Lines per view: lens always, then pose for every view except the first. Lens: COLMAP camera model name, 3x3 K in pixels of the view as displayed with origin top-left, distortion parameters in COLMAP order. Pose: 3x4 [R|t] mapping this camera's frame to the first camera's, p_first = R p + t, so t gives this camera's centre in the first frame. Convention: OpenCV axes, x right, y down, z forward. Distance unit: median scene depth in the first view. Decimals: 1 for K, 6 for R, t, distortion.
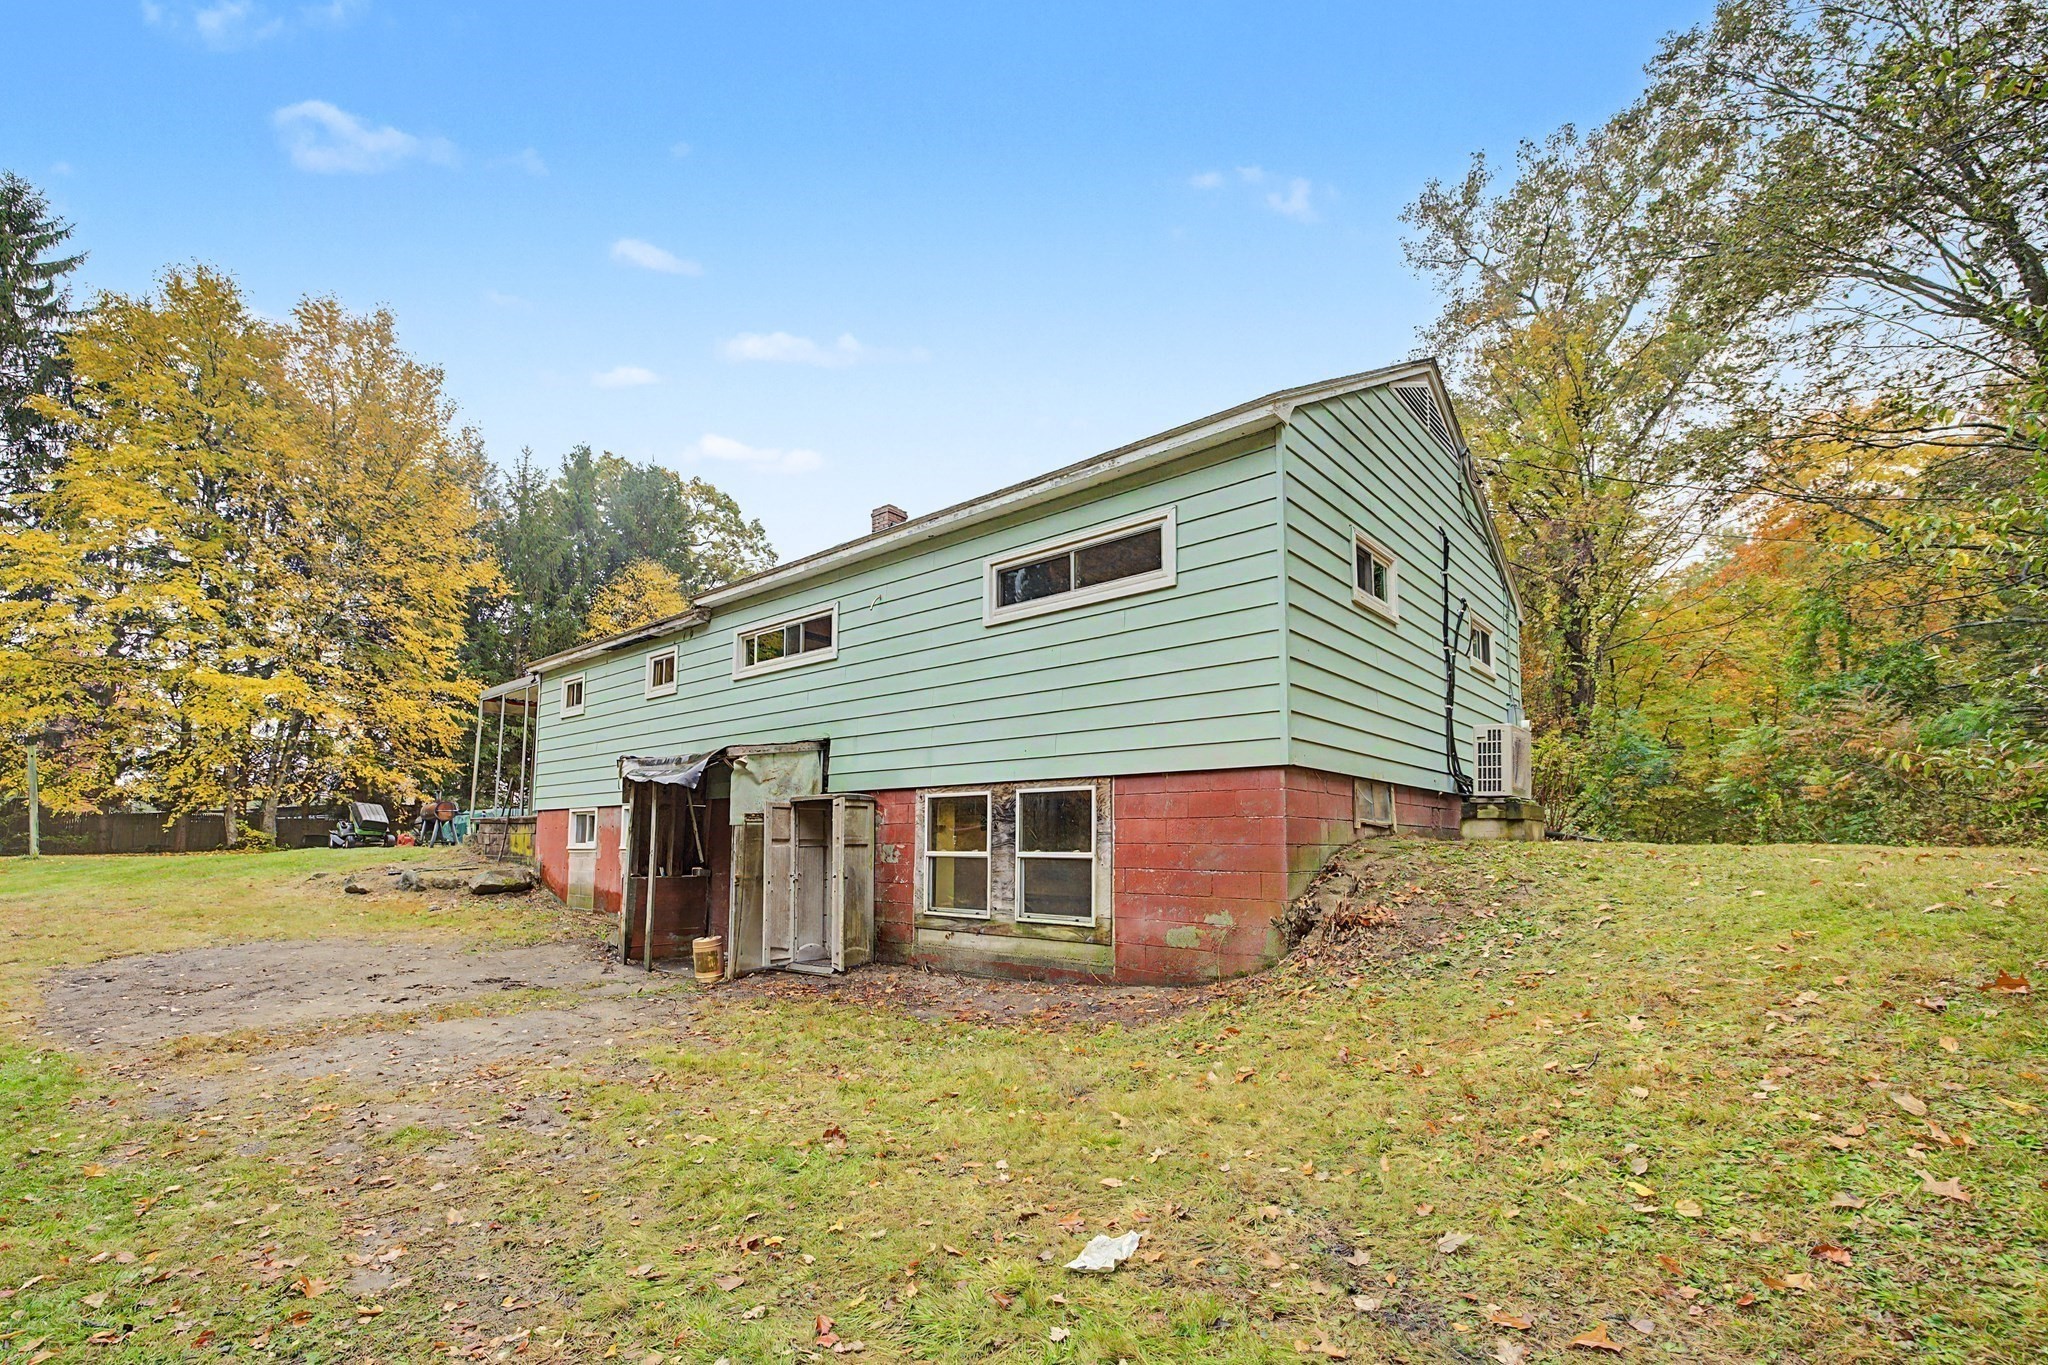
lens RADIAL K [[869.9, 0, 1043.4], [0, 869.9, 668.8], [0, 0, 1]] dist [0.001980, -0.000652]
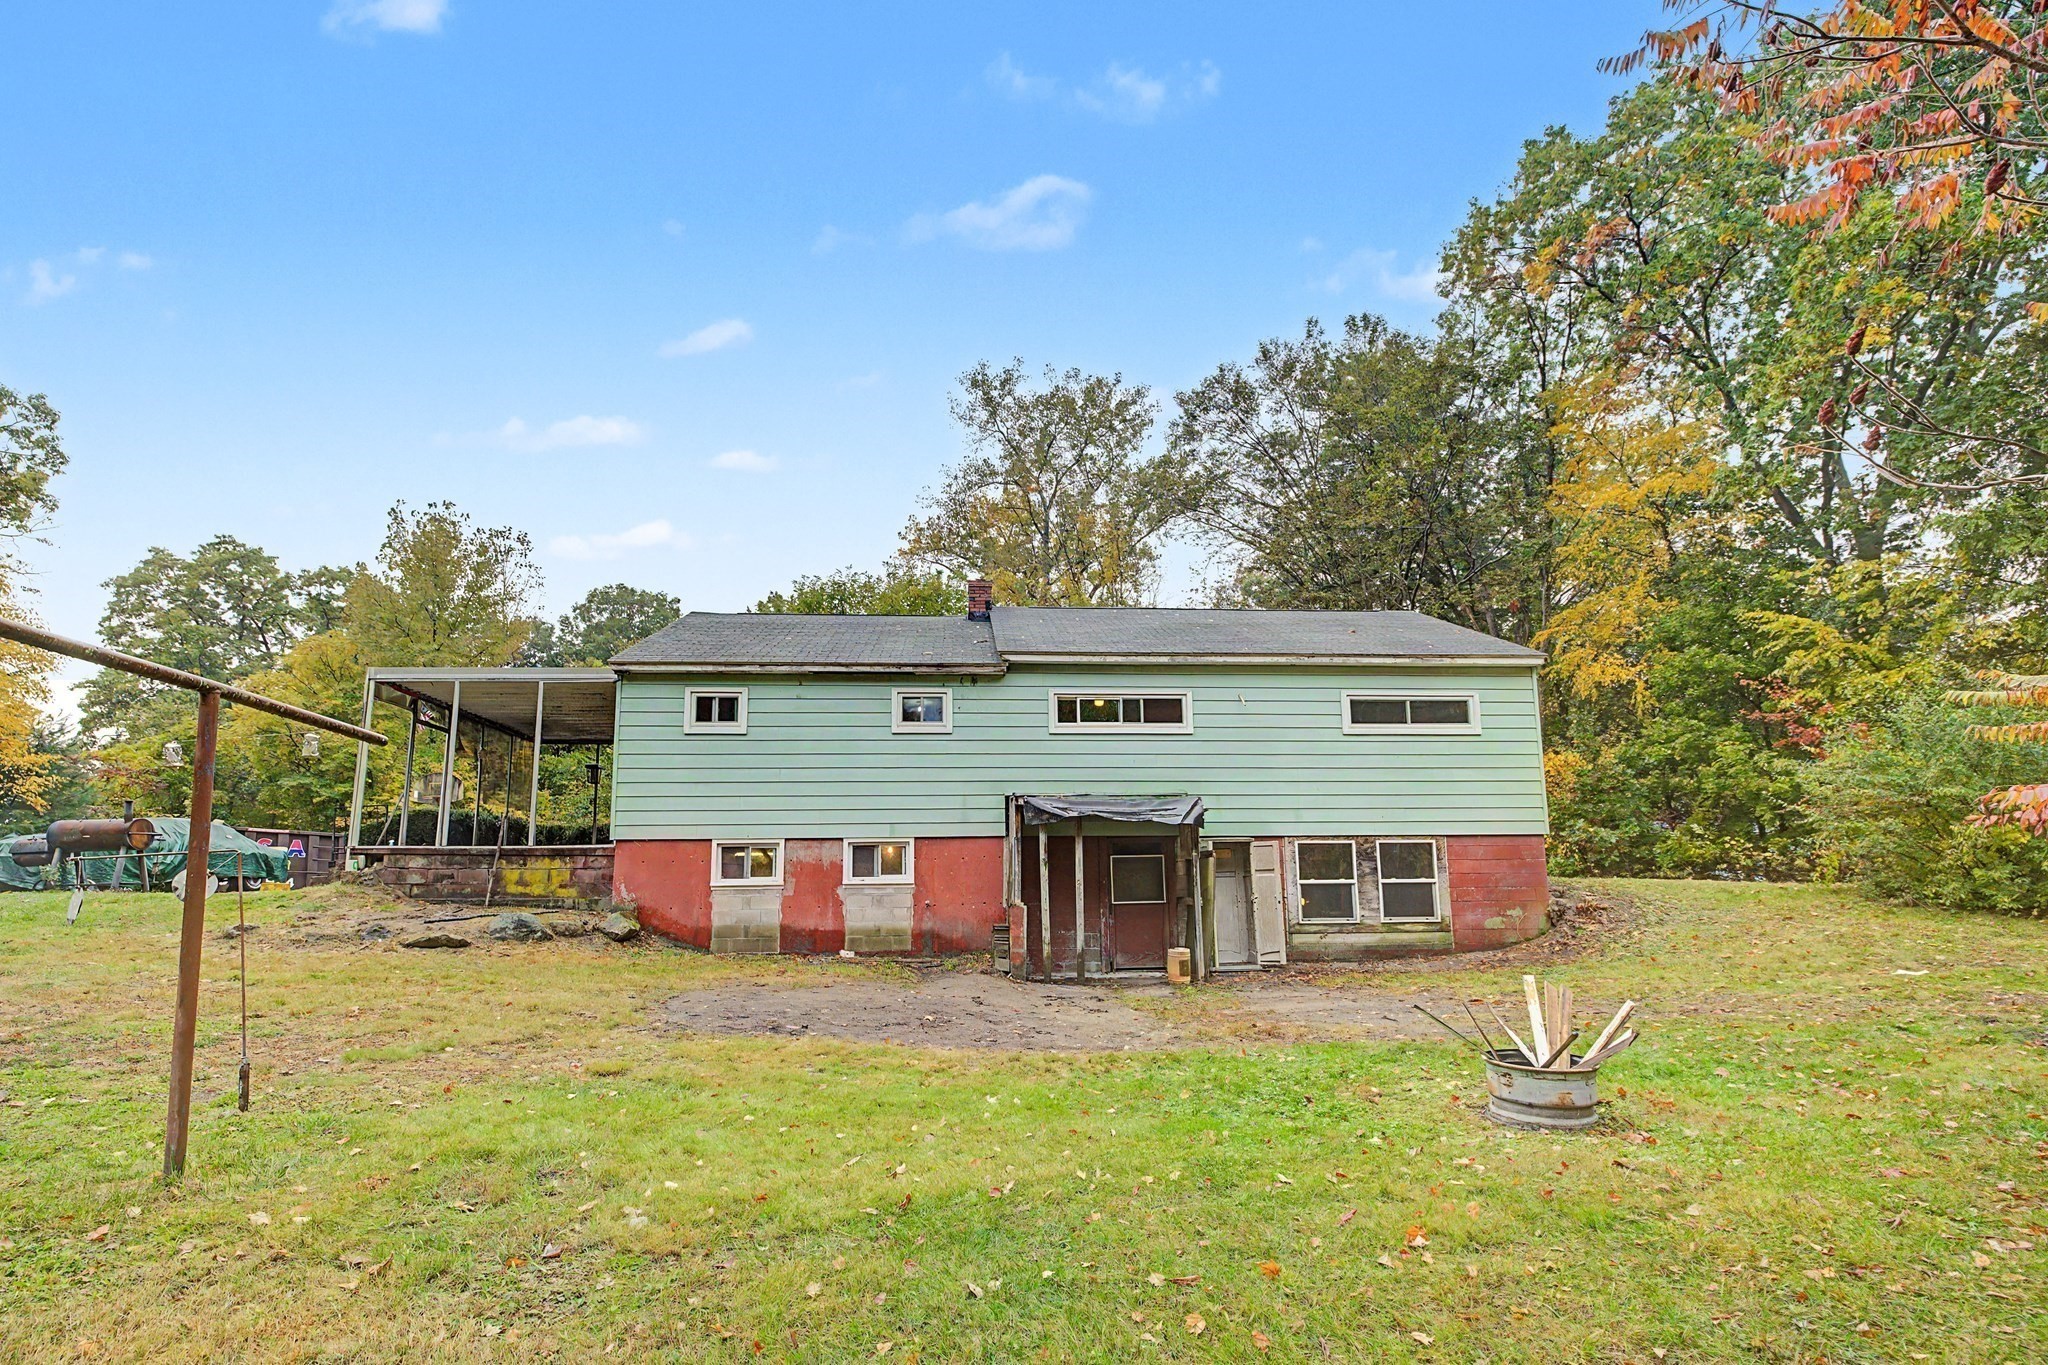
lens RADIAL K [[869.9, 0, 1032.6], [0, 869.9, 672.5], [0, 0, 1]] dist [0.001980, -0.000652]
pose [[0.724786, 0.172202, 0.667107, -1.602005], [-0.124677, 0.985057, -0.118819, 0.101932], [-0.677600, 0.002945, 0.735425, 0.241373]]
